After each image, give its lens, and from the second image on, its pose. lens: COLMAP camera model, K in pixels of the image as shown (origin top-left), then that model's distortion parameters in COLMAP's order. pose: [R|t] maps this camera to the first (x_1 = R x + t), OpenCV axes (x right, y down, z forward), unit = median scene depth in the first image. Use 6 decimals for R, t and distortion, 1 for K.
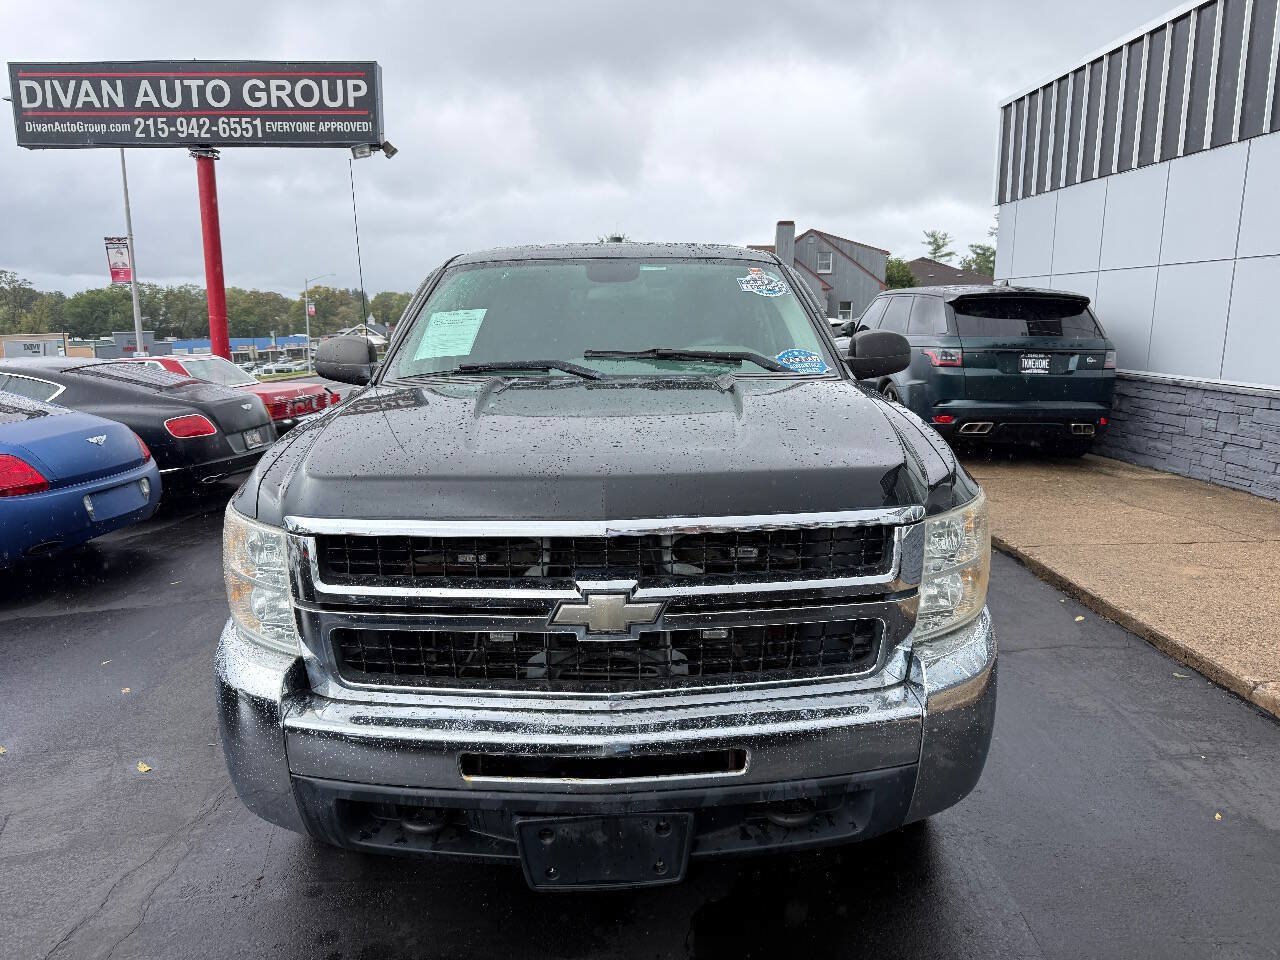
lens RADIAL K [[853.3, 0, 643.3], [0, 853.3, 453.8], [0, 0, 1]] dist [0.046127, -0.007937]
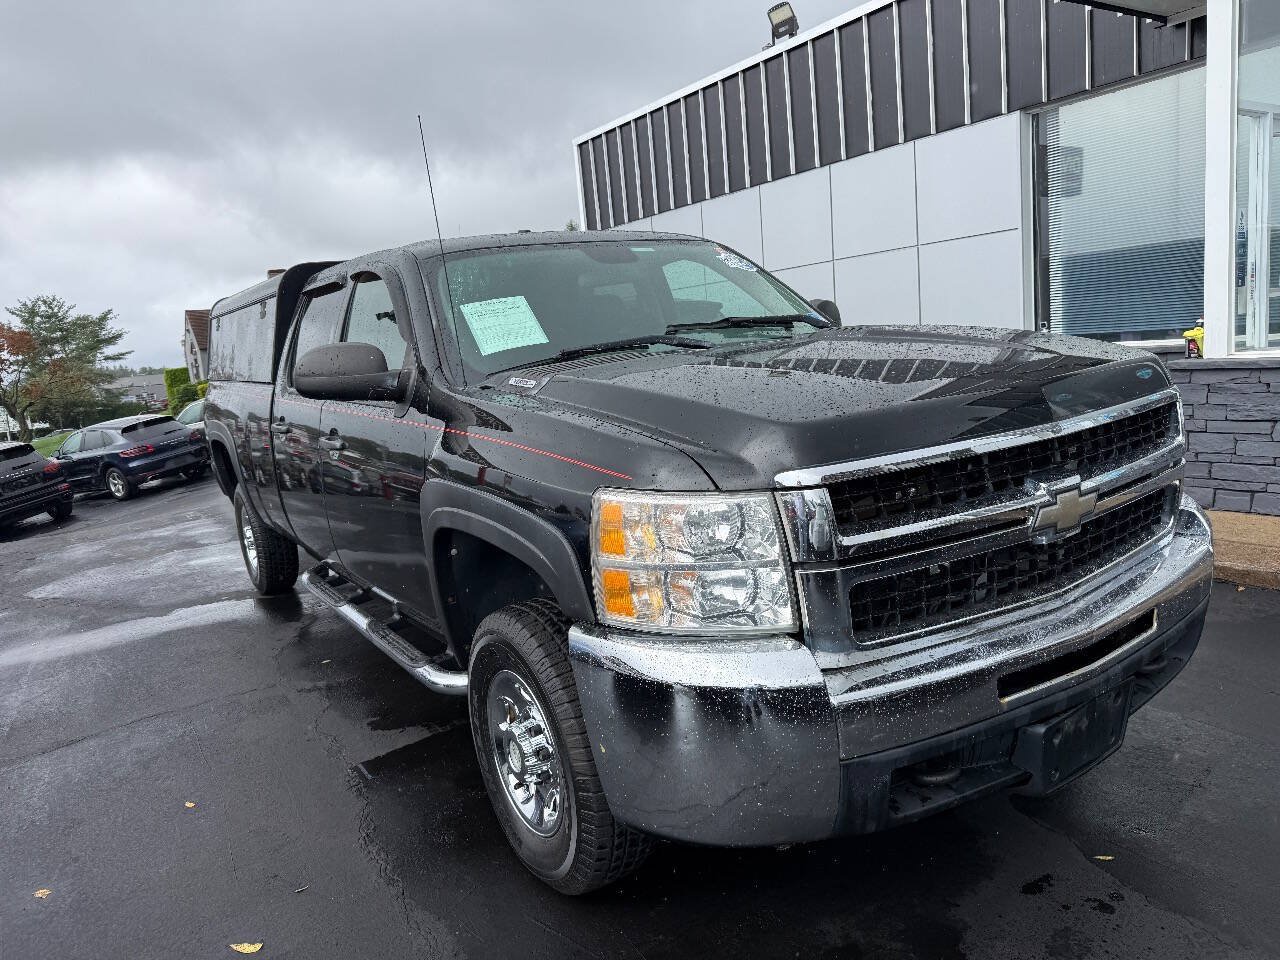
lens RADIAL K [[853.3, 0, 643.3], [0, 853.3, 453.8], [0, 0, 1]] dist [0.046127, -0.007937]
pose [[0.876379, -0.152737, 0.456762, -0.867738], [0.172545, 0.985000, -0.001683, 0.029845], [-0.449654, 0.080287, 0.889587, 0.271861]]
